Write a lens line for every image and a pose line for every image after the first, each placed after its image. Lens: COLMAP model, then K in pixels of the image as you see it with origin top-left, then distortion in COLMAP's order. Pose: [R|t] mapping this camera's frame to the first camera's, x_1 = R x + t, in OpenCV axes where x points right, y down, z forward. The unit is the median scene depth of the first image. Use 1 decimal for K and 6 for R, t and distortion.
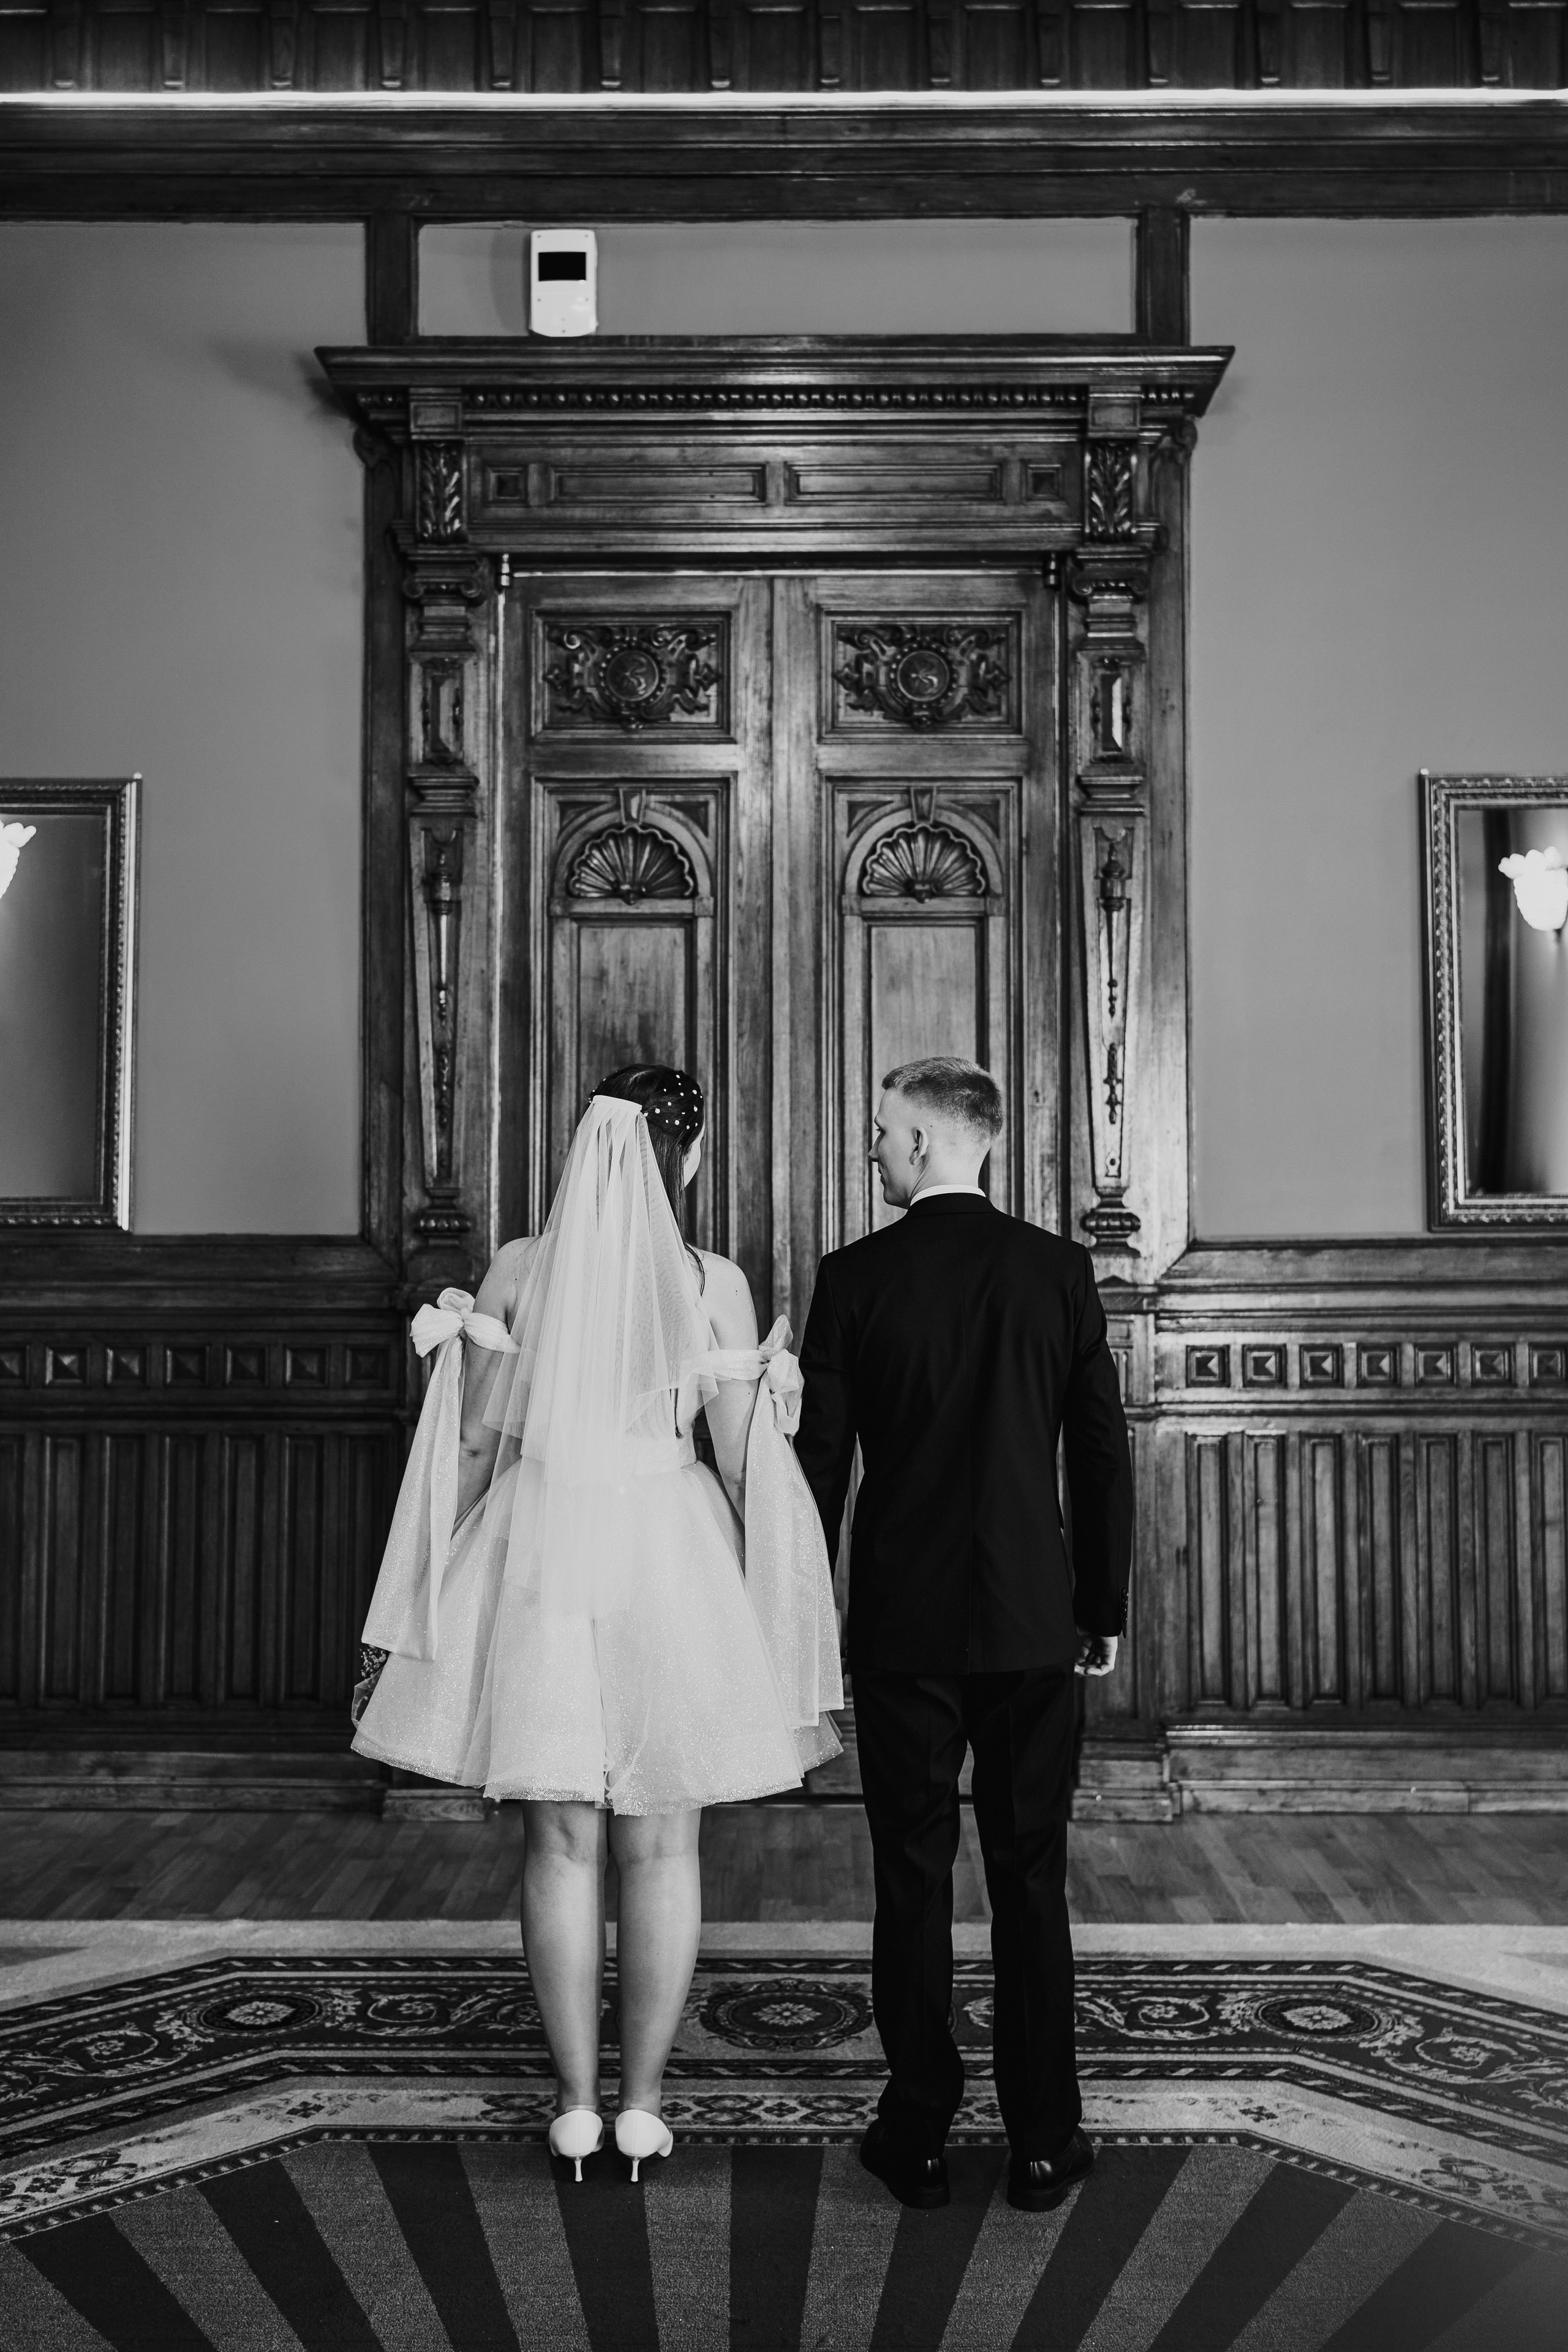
lens RADIAL K [[2261.5, 0, 885.4], [0, 2261.5, 1171.4], [0, 0, 1]] dist [0.025632, -0.011536]
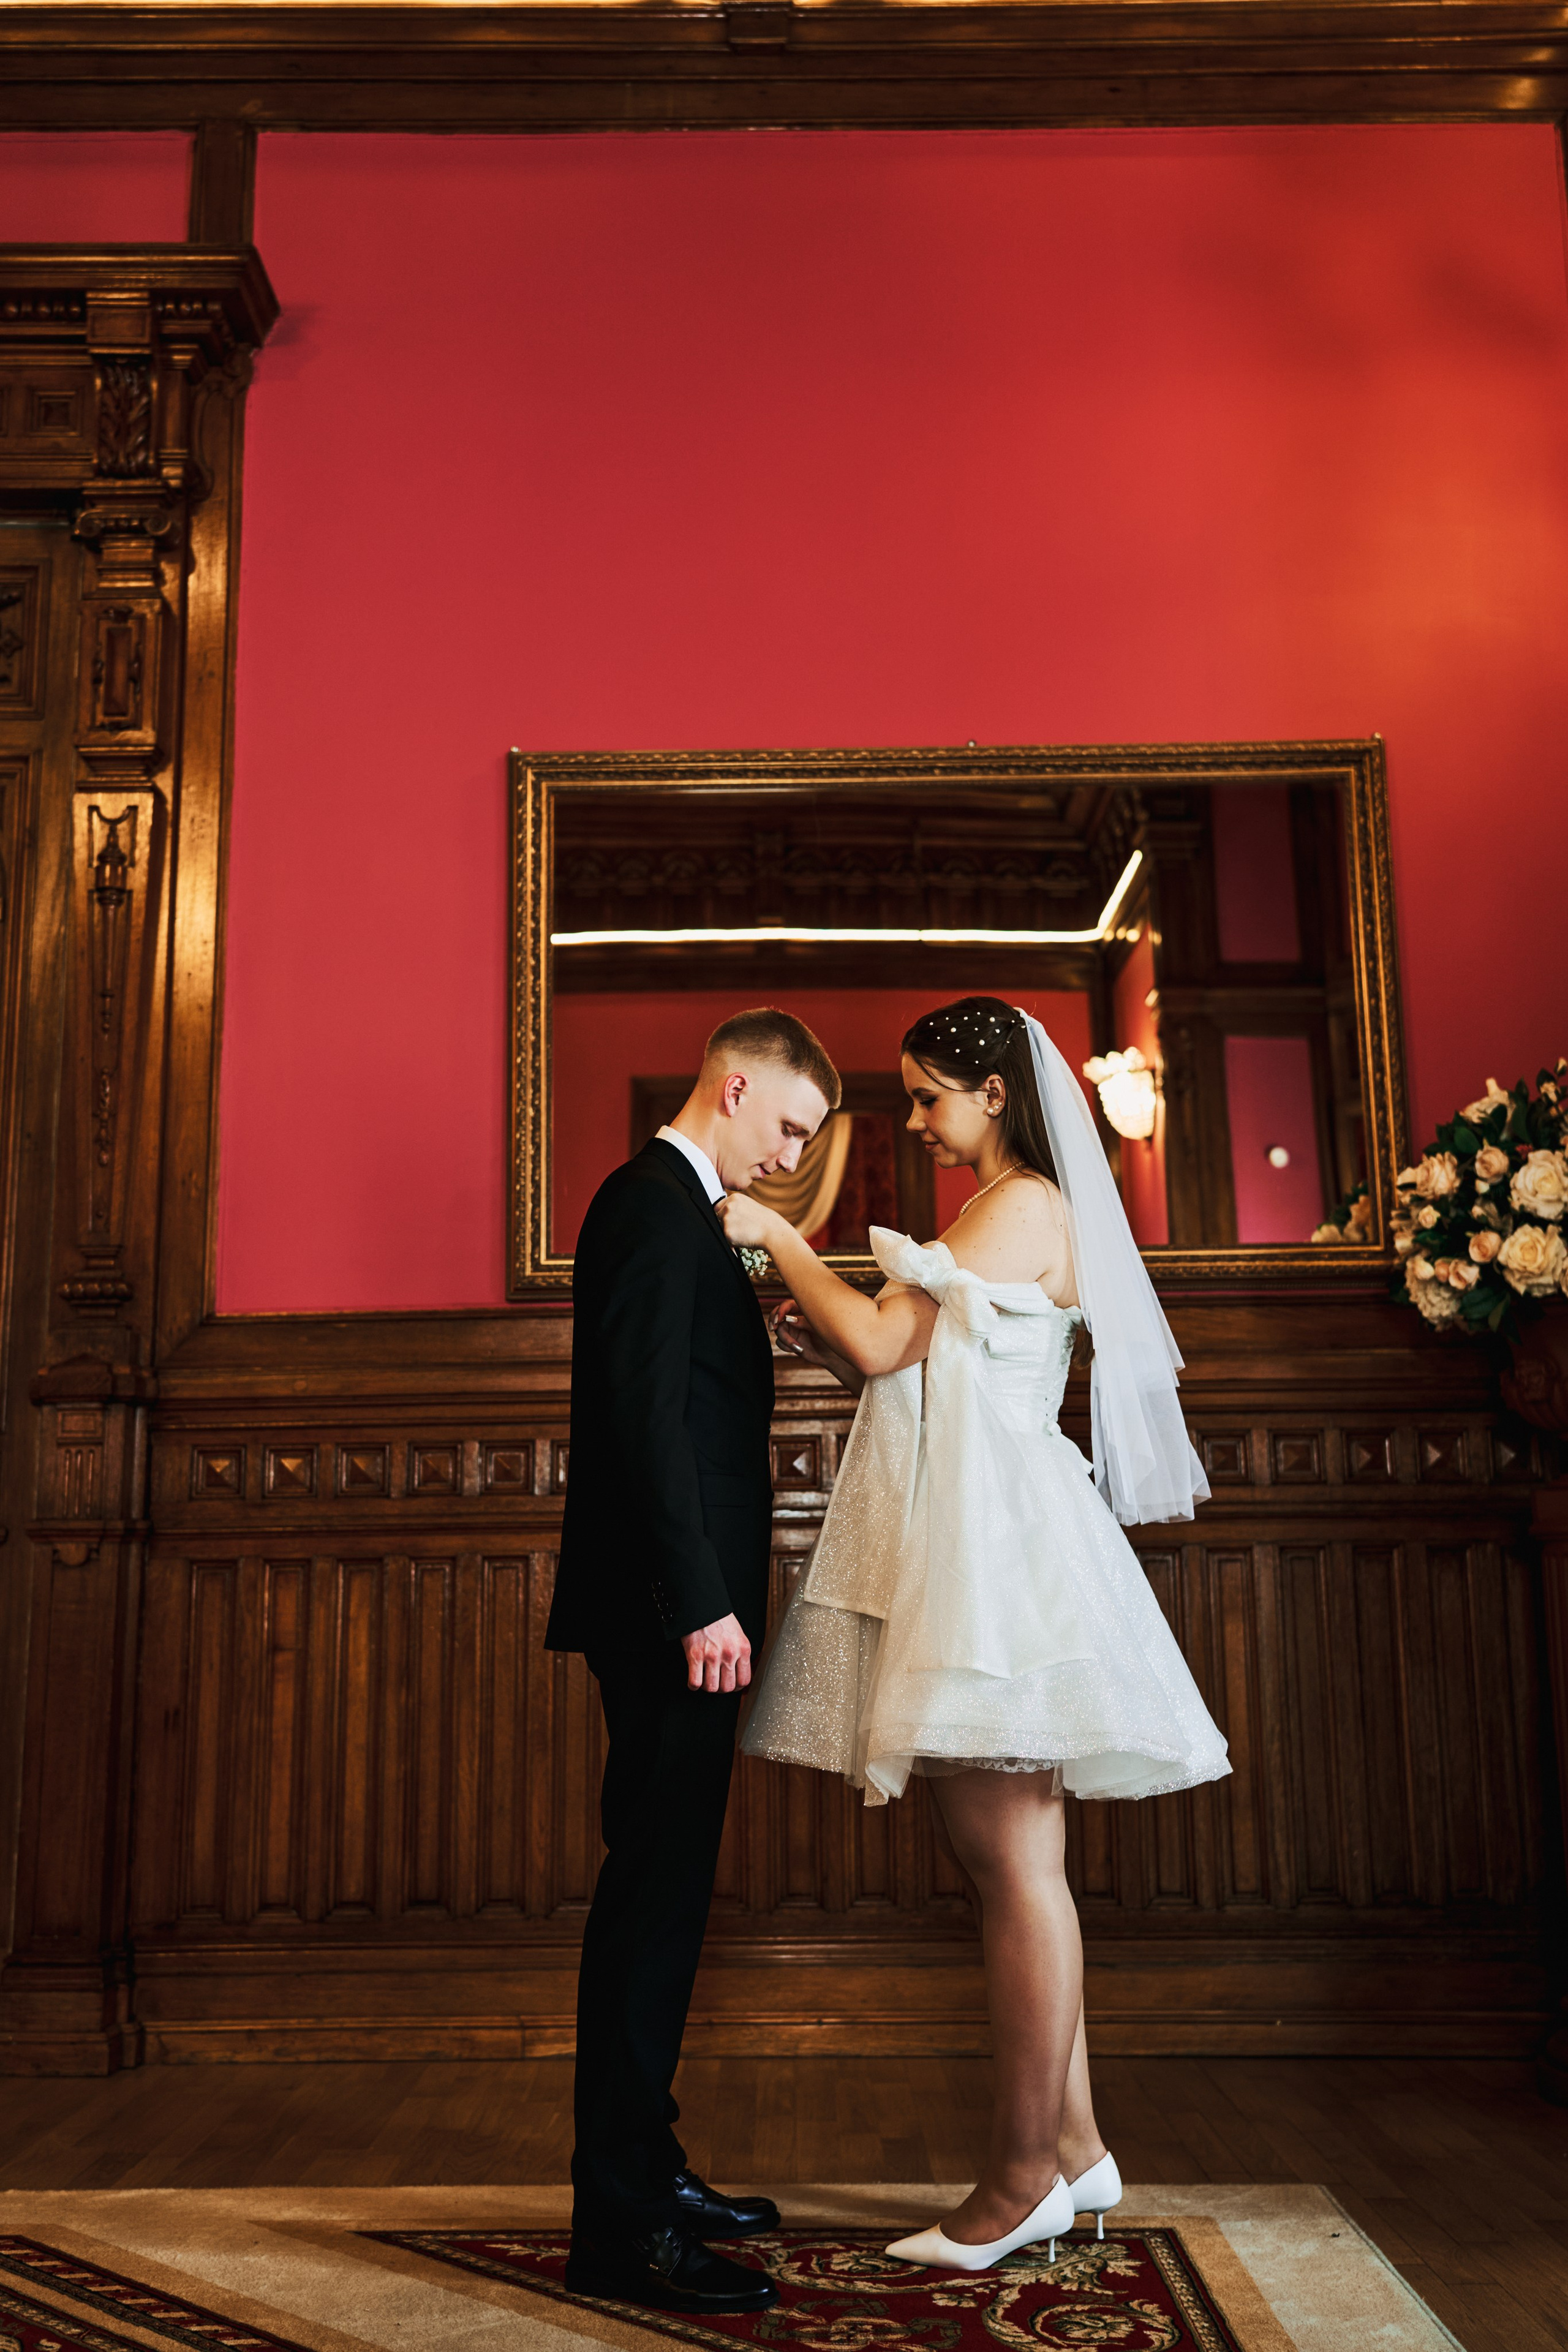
lens RADIAL K [[2328.1, 0, 812.0], [0, 2328.1, 1173.5], [0, 0, 1]] dist [0.047262, -0.046364]
pose [[0.999810, -0.004281, 0.019027, 0.335414], [0.006921, 0.989996, -0.140927, 0.099511], [-0.018234, 0.141032, 0.989837, 0.178909]]
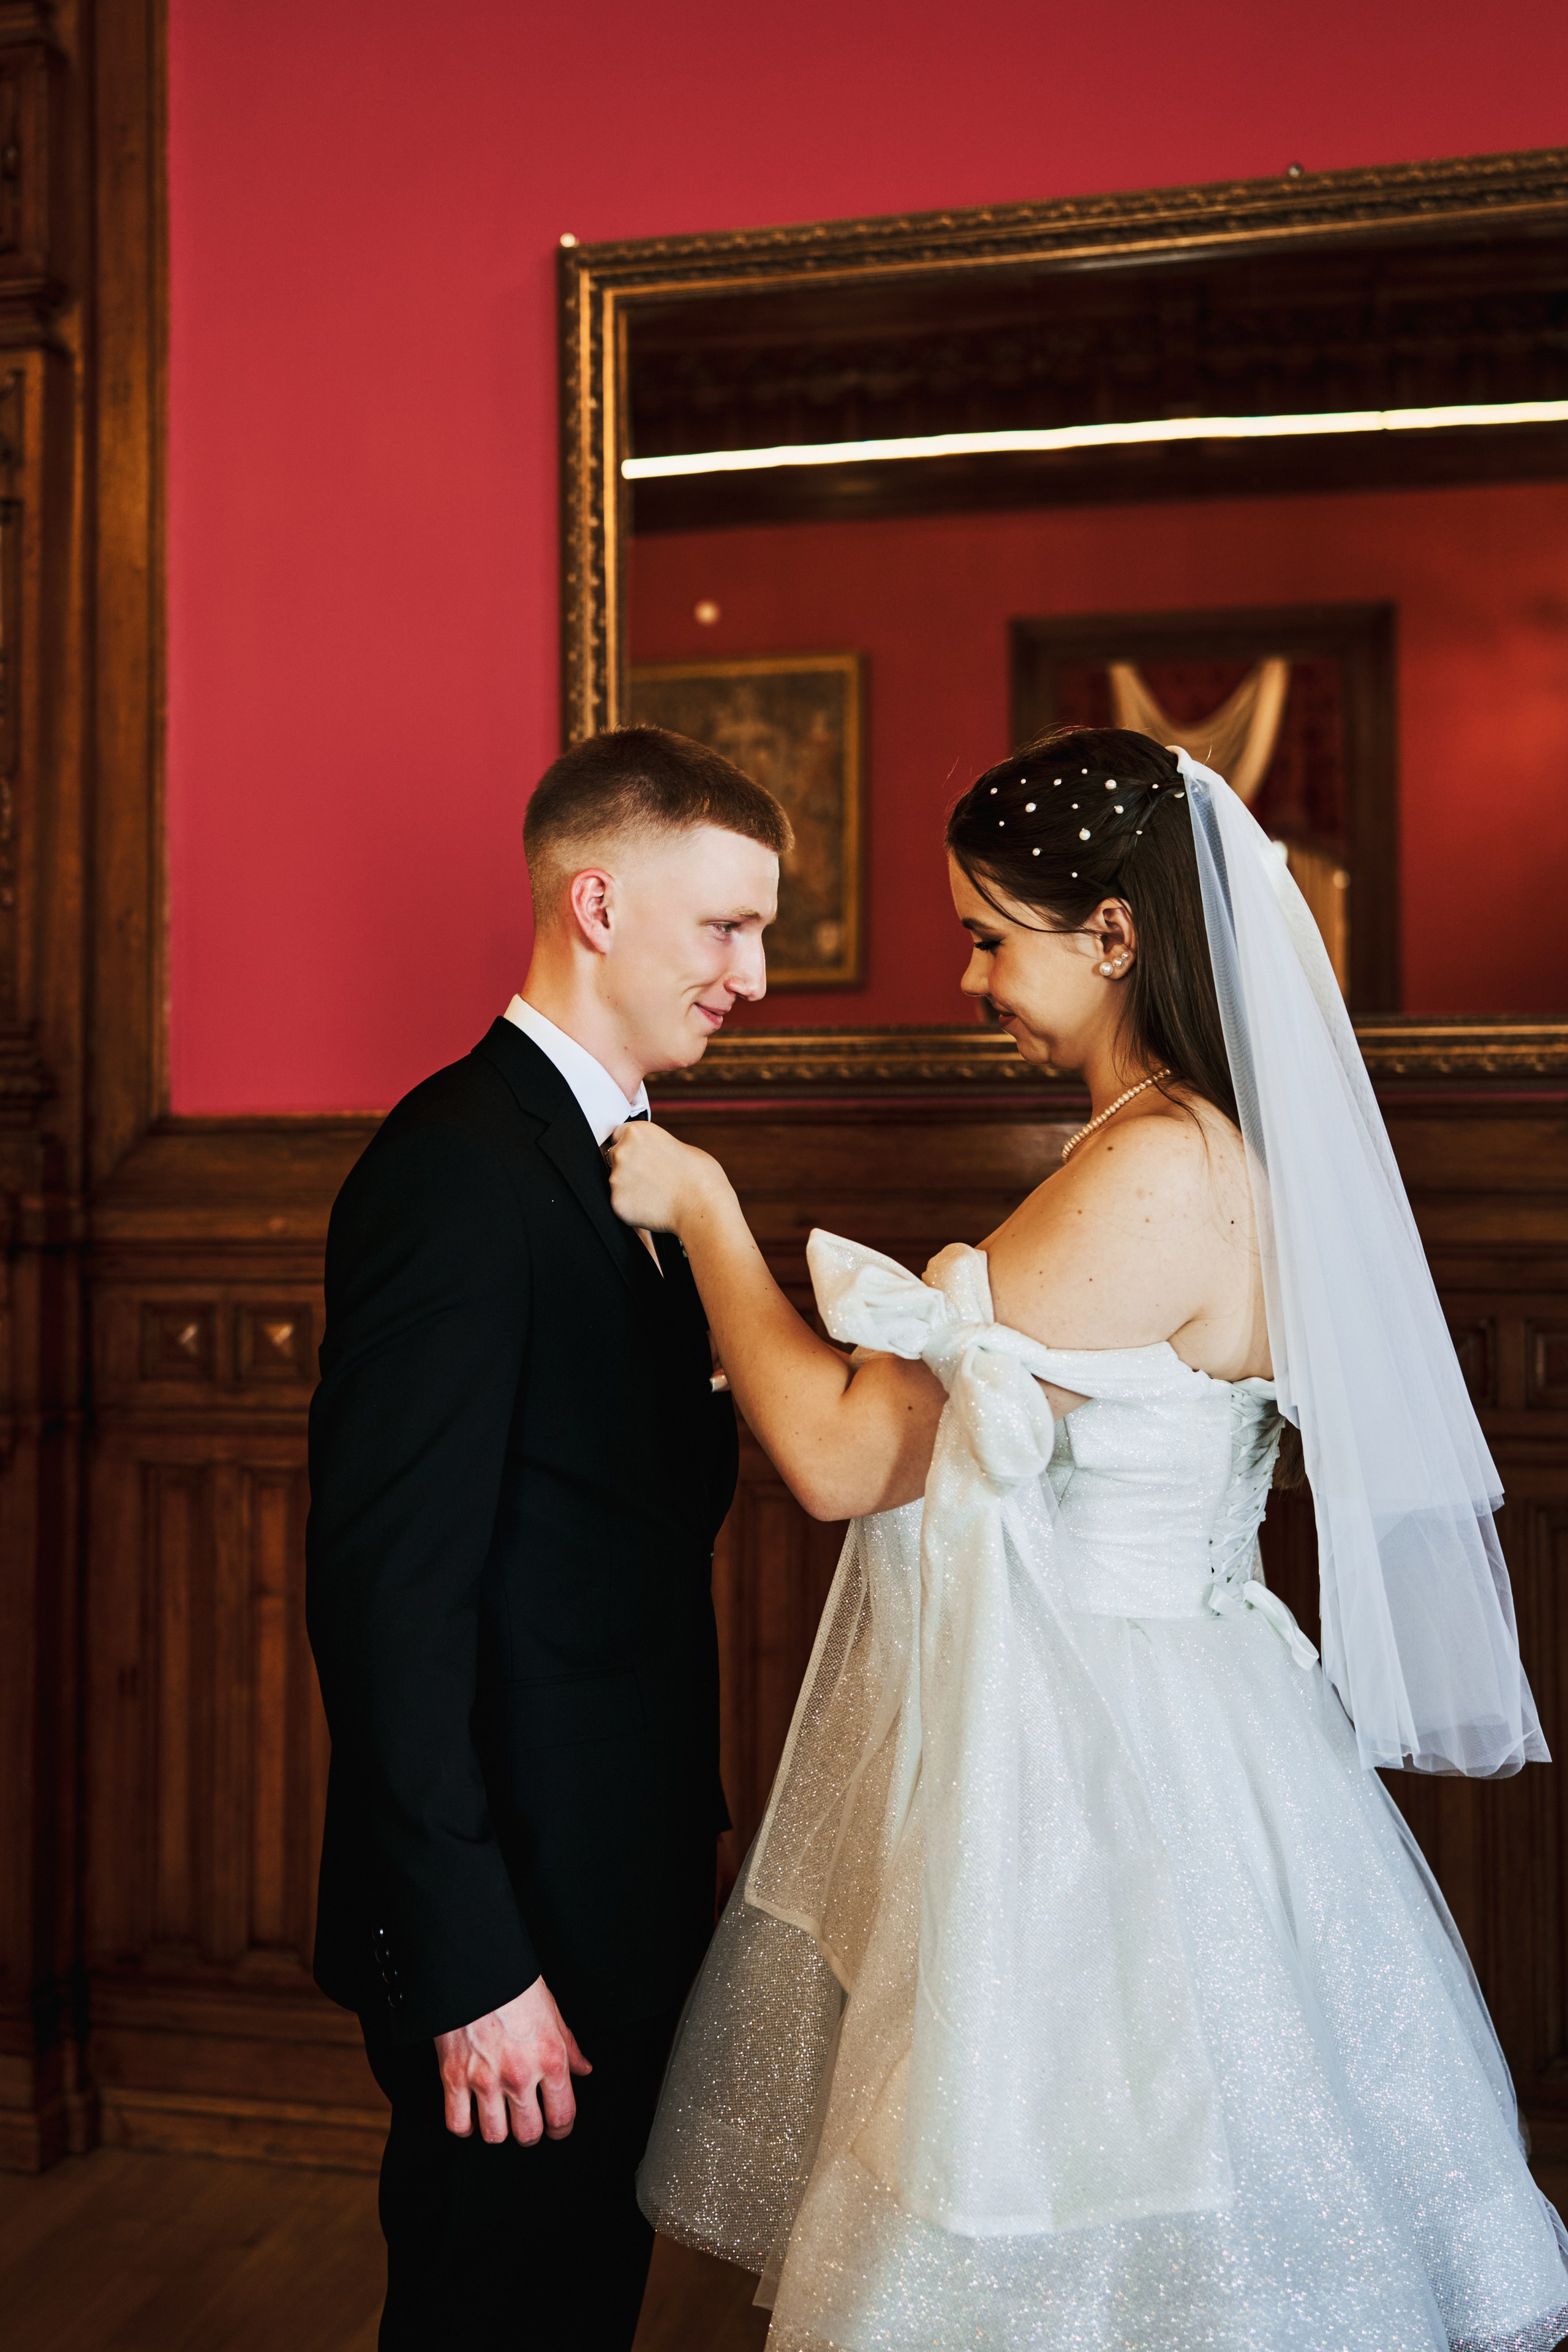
lens RADIAL K [[2420.9, 0, 773.2], [0, 2420.9, 1058.3], [0, 0, 1]] dist [0.057119, -0.037194]
pose [[0.975645, -0.002968, -0.219337, 0.418395], [0.007889, 0.999736, 0.021561, 0.004905], [0.219215, -0.022766, 0.975411, 0.451693]]
